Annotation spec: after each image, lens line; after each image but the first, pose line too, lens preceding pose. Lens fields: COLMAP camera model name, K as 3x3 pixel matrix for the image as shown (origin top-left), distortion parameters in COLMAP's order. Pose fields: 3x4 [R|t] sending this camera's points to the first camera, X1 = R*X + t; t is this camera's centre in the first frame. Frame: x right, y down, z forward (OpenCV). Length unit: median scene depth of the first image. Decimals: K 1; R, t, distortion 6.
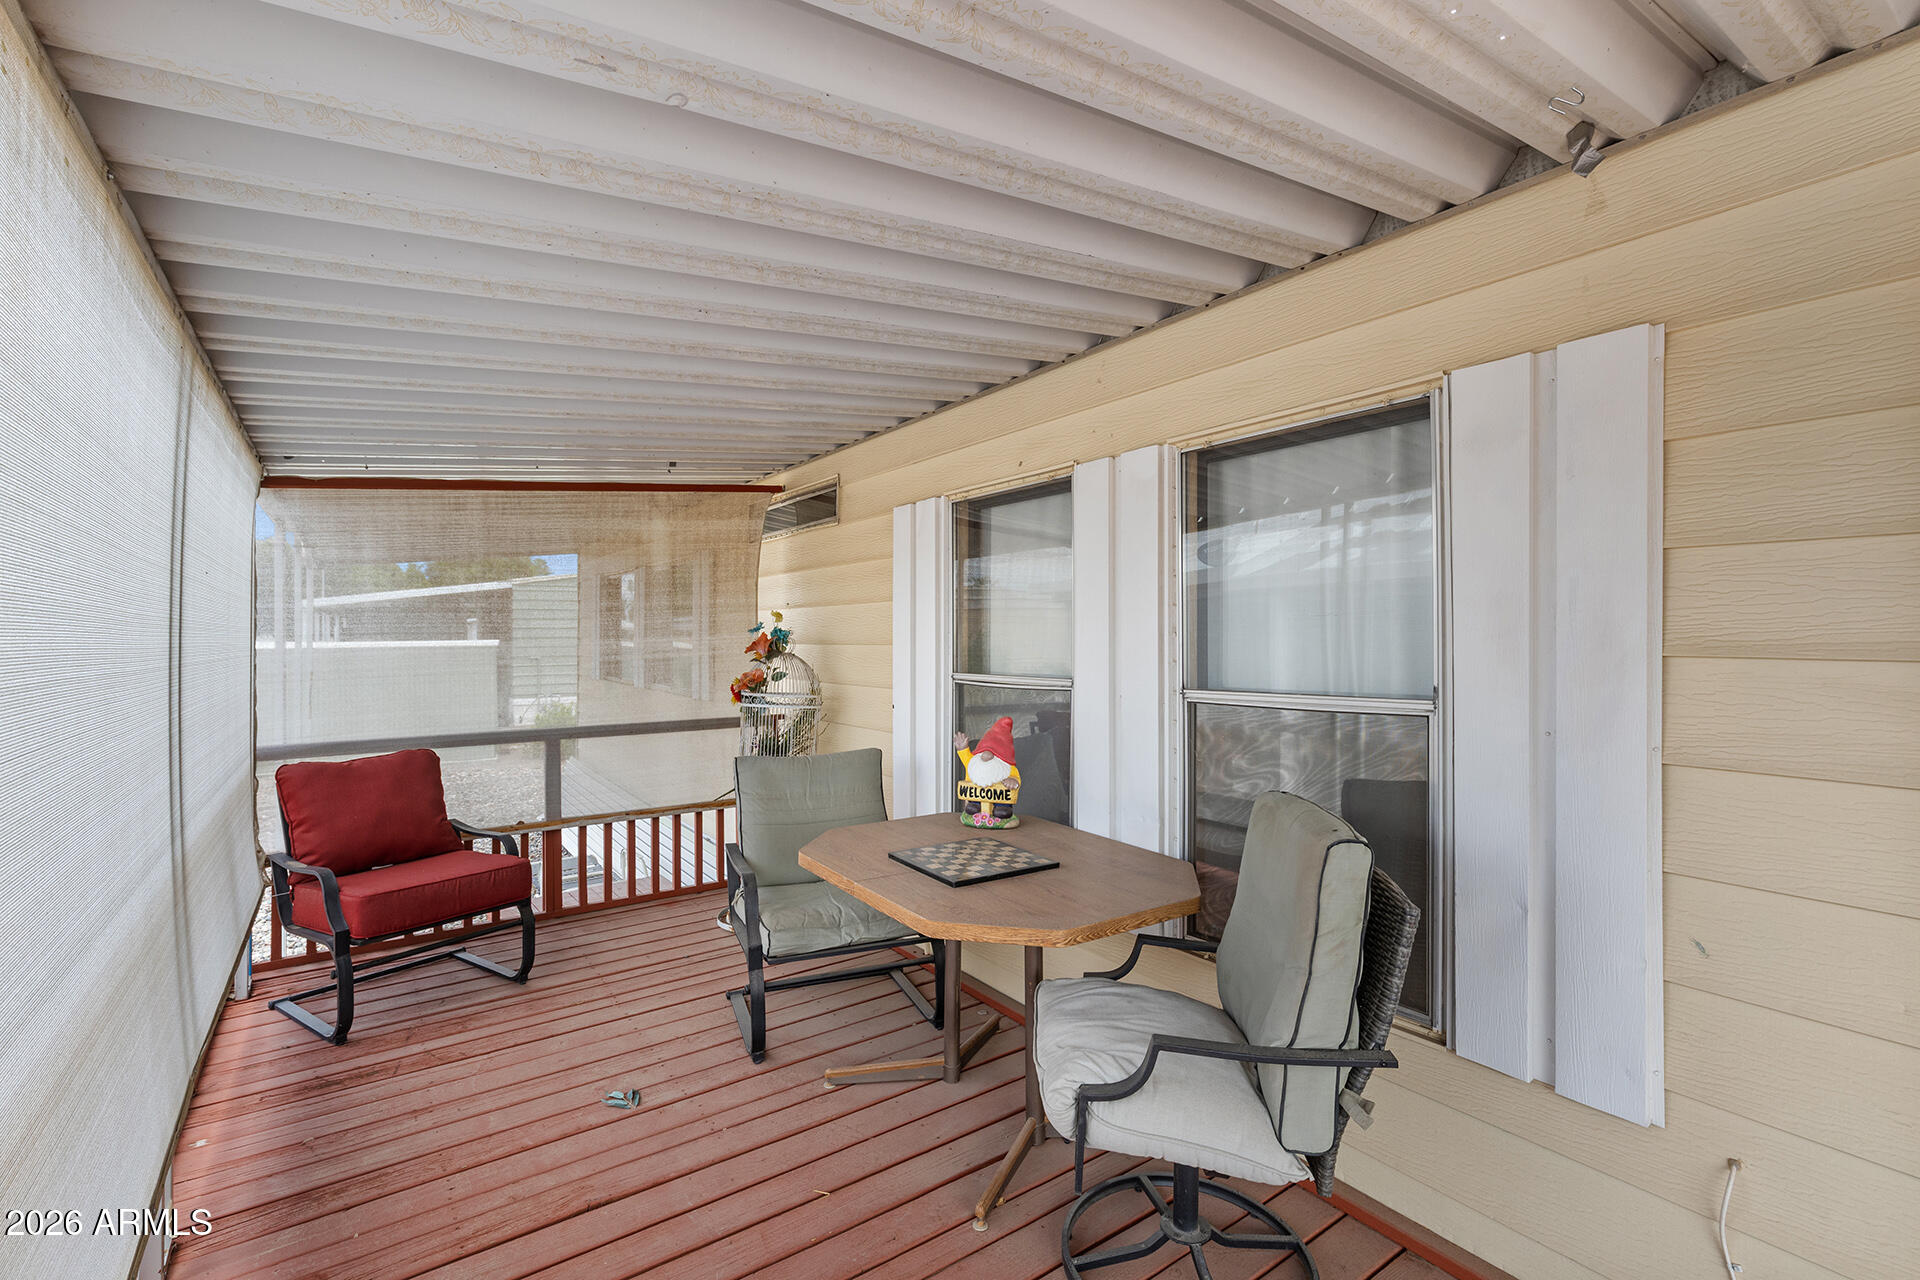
lens RADIAL K [[863.4, 0, 960.0], [0, 863.4, 640.0], [0, 0, 1]] dist [0.011672, -0.000221]
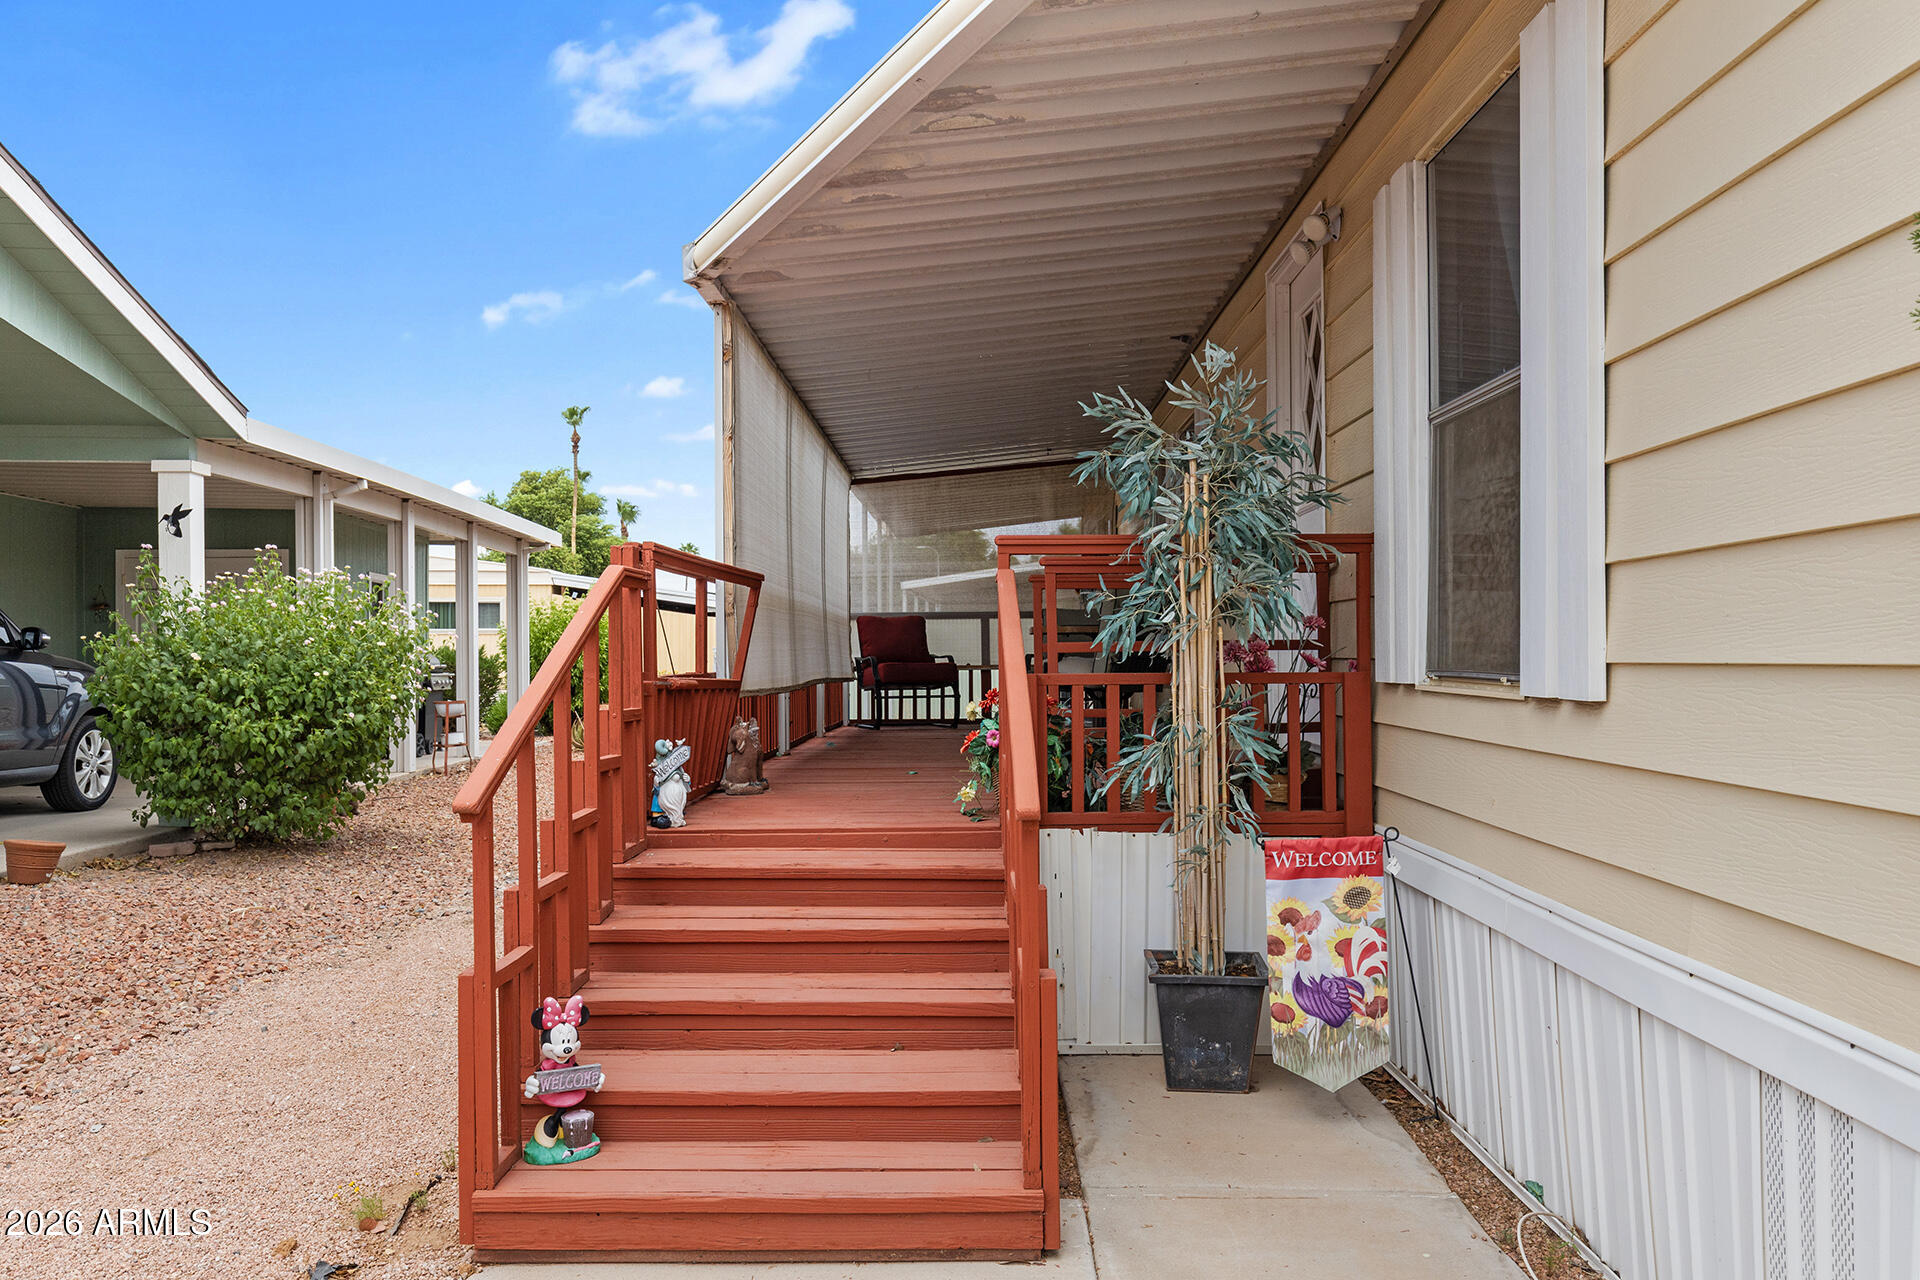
lens RADIAL K [[1419.5, 0, 960.0], [0, 1419.5, 640.0], [0, 0, 1]] dist [0.000175, -0.000016]
pose [[0.812556, -0.015502, -0.582677, 1.363887], [0.003759, 0.999765, -0.021357, 0.265981], [0.582871, 0.015164, 0.812423, -1.583295]]
